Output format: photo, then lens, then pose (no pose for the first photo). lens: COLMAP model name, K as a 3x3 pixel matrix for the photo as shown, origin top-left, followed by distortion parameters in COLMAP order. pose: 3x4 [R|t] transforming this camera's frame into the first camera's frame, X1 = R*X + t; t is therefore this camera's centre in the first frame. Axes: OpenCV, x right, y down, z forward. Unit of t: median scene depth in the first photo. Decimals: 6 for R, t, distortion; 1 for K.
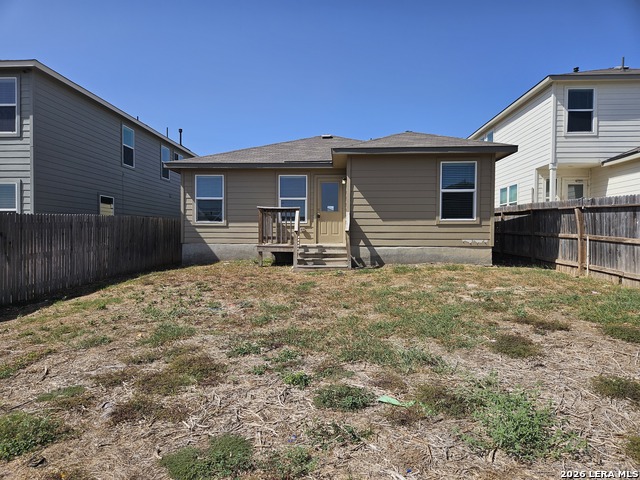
lens RADIAL K [[427.1, 0, 321.7], [0, 427.1, 238.8], [0, 0, 1]] dist [0.010016, 0.000637]
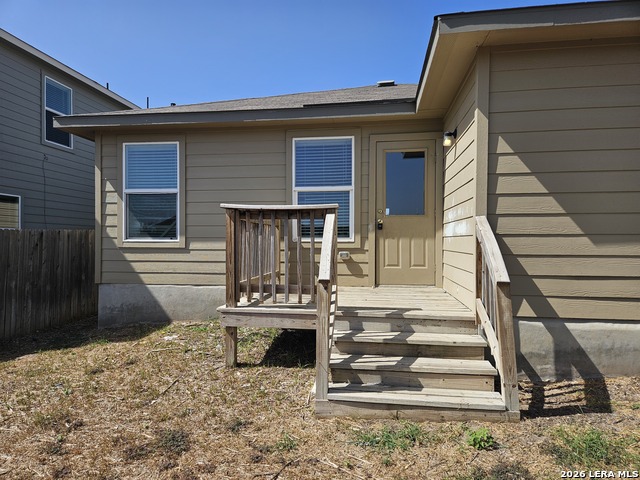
lens RADIAL K [[427.1, 0, 320.4], [0, 427.1, 241.0], [0, 0, 1]] dist [0.010016, 0.000637]
pose [[0.995359, -0.004338, -0.096130, -0.026177], [0.003529, 0.999957, -0.008580, -0.033586], [0.096163, 0.008201, 0.995332, 0.540753]]
